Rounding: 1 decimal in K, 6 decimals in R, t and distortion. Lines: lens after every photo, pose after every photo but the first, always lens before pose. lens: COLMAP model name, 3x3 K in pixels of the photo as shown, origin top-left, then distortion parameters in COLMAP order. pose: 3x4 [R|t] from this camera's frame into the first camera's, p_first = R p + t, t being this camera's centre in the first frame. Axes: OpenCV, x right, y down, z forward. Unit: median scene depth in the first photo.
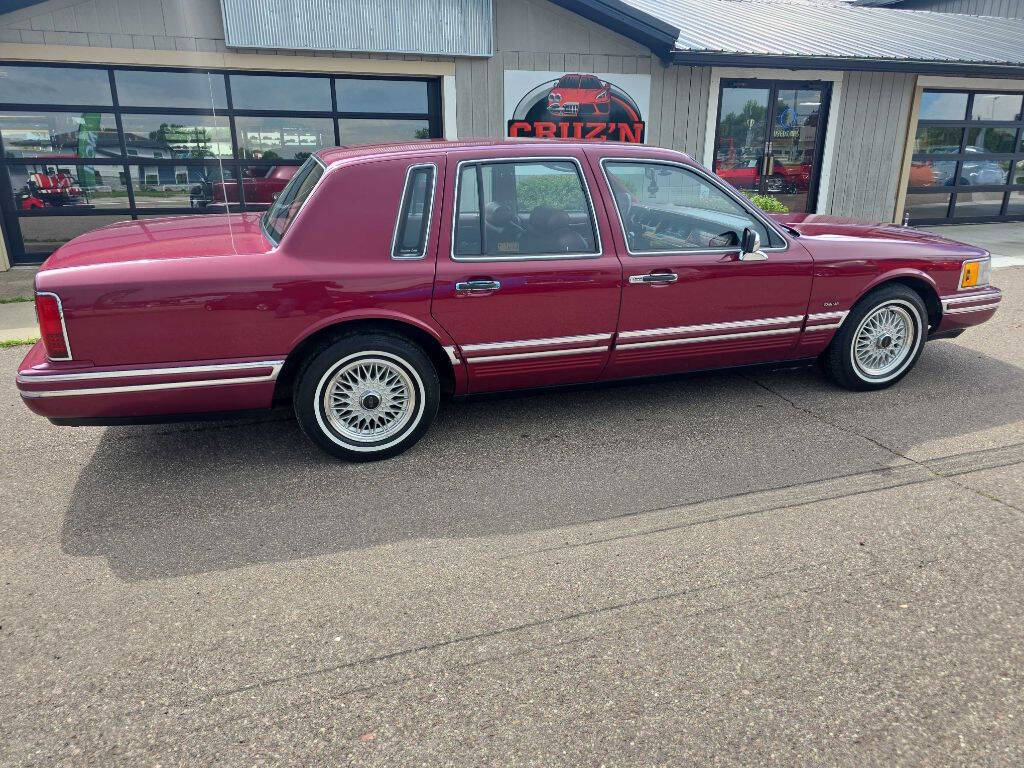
lens RADIAL K [[709.4, 0, 515.8], [0, 709.4, 384.4], [0, 0, 1]] dist [0.053135, -0.049118]
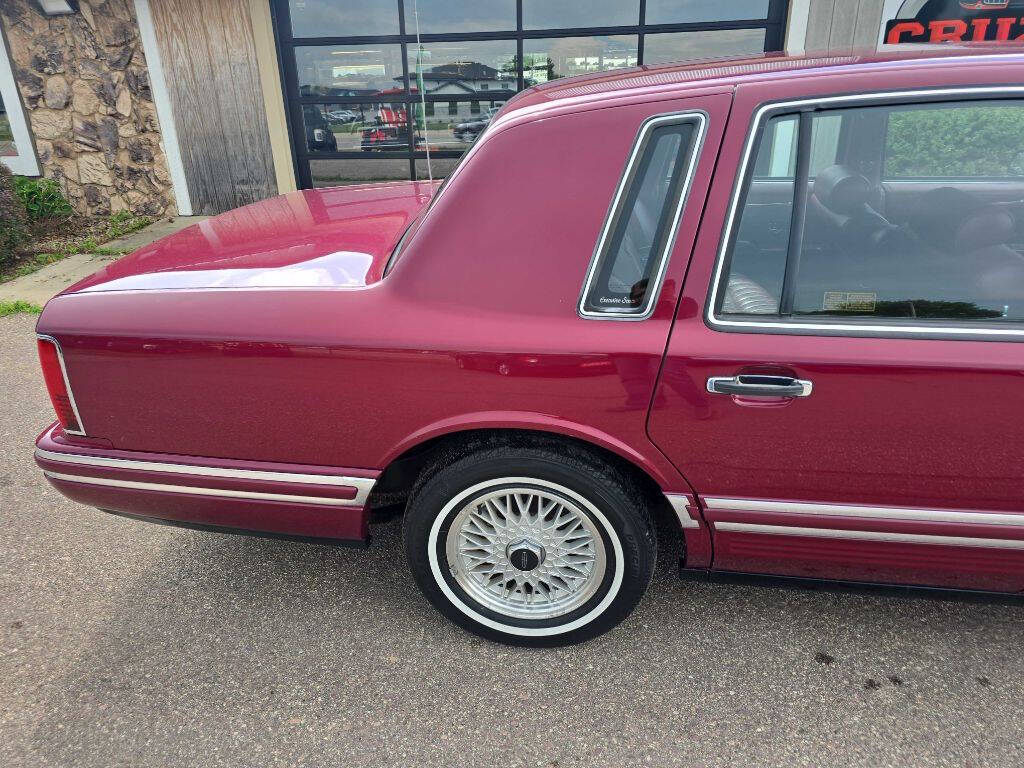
lens RADIAL K [[709.4, 0, 495.0], [0, 709.4, 378.5], [0, 0, 1]] dist [0.053135, -0.049118]
pose [[0.893258, 0.146707, -0.424931, -0.004427], [-0.108244, 0.987631, 0.113435, -0.077006], [0.436317, -0.055331, 0.898090, 0.221959]]
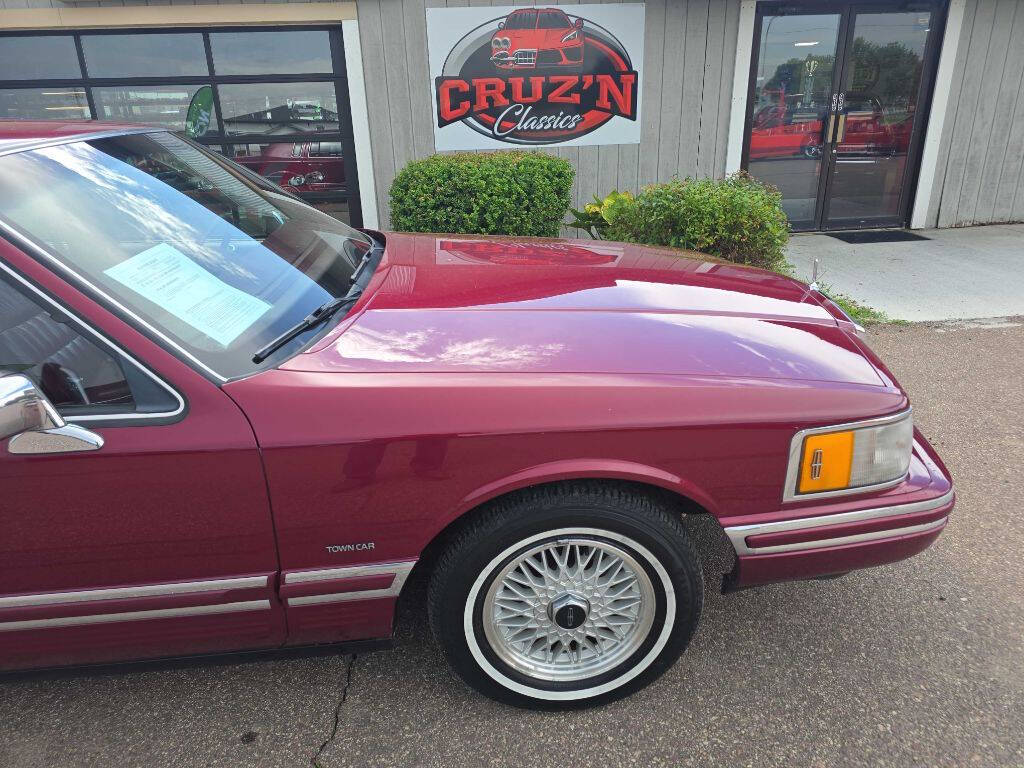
lens RADIAL K [[709.4, 0, 520.6], [0, 709.4, 377.3], [0, 0, 1]] dist [0.053135, -0.049118]
pose [[0.967528, 0.060680, -0.245372, 0.323369], [-0.049753, 0.997484, 0.050495, -0.118968], [0.247819, -0.036647, 0.968113, 0.340954]]
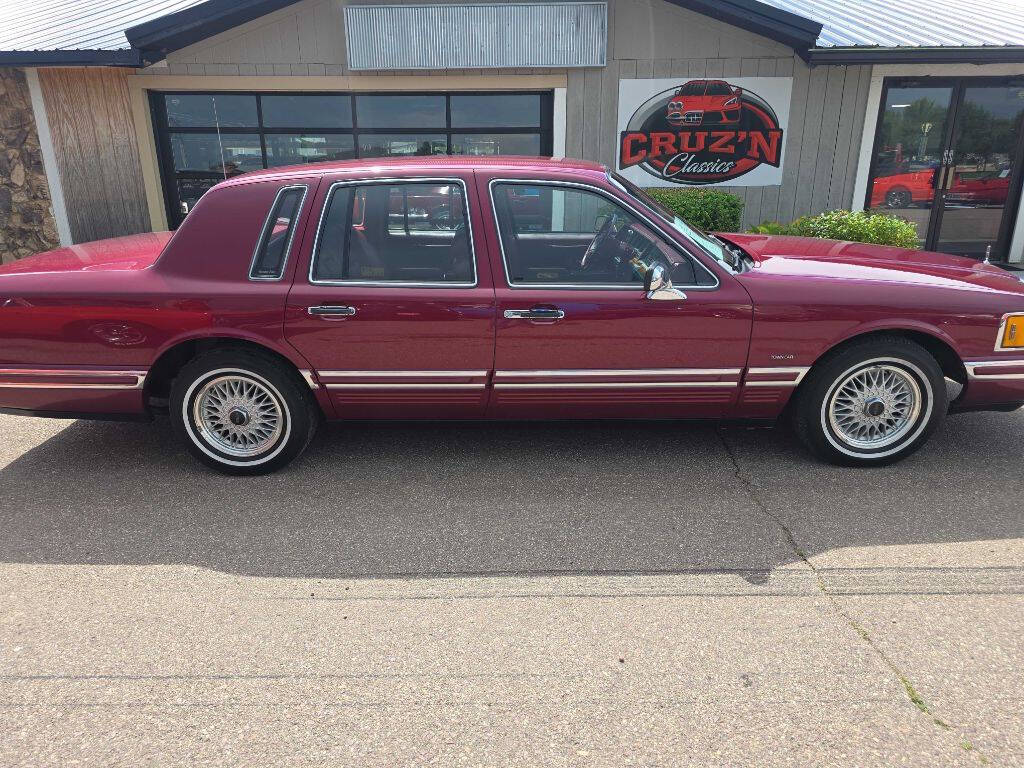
lens RADIAL K [[709.4, 0, 510.3], [0, 709.4, 381.1], [0, 0, 1]] dist [0.053135, -0.049118]
pose [[0.943610, 0.091065, -0.318289, 0.214393], [-0.095786, 0.995402, 0.000824, -0.029157], [0.316900, 0.029710, 0.947993, 0.068324]]
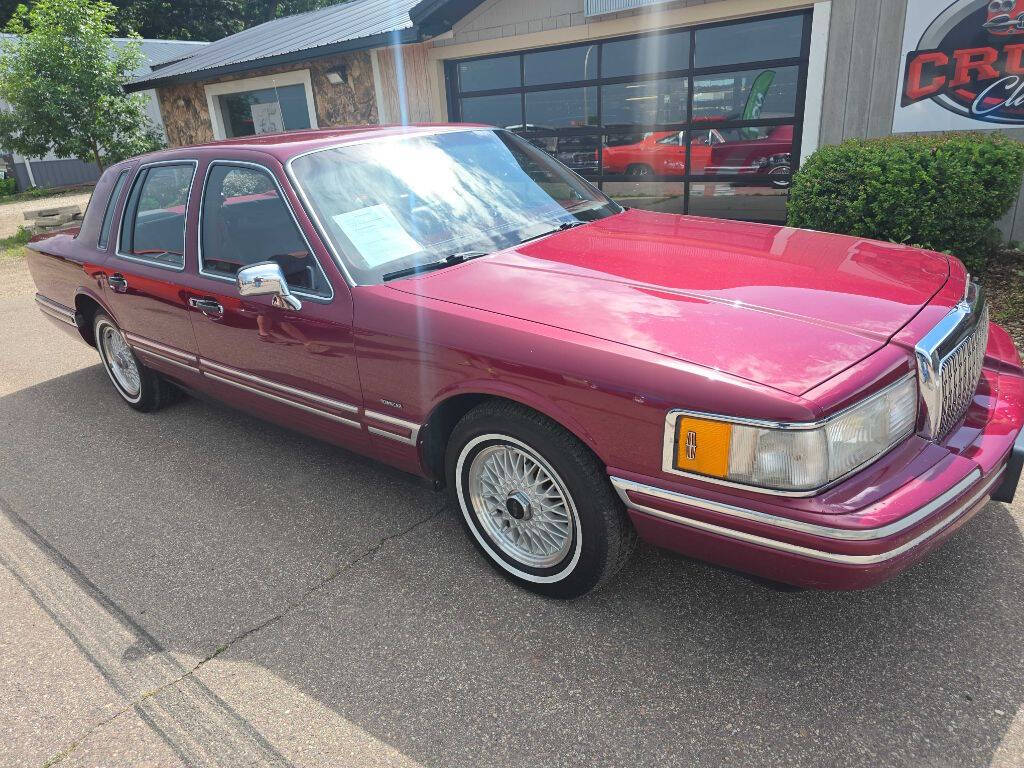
lens RADIAL K [[709.4, 0, 500.4], [0, 709.4, 374.8], [0, 0, 1]] dist [0.053135, -0.049118]
pose [[0.501881, 0.258928, -0.825271, 0.511200], [-0.206925, 0.962377, 0.176105, -0.136348], [0.839820, 0.082385, 0.536578, 0.392996]]
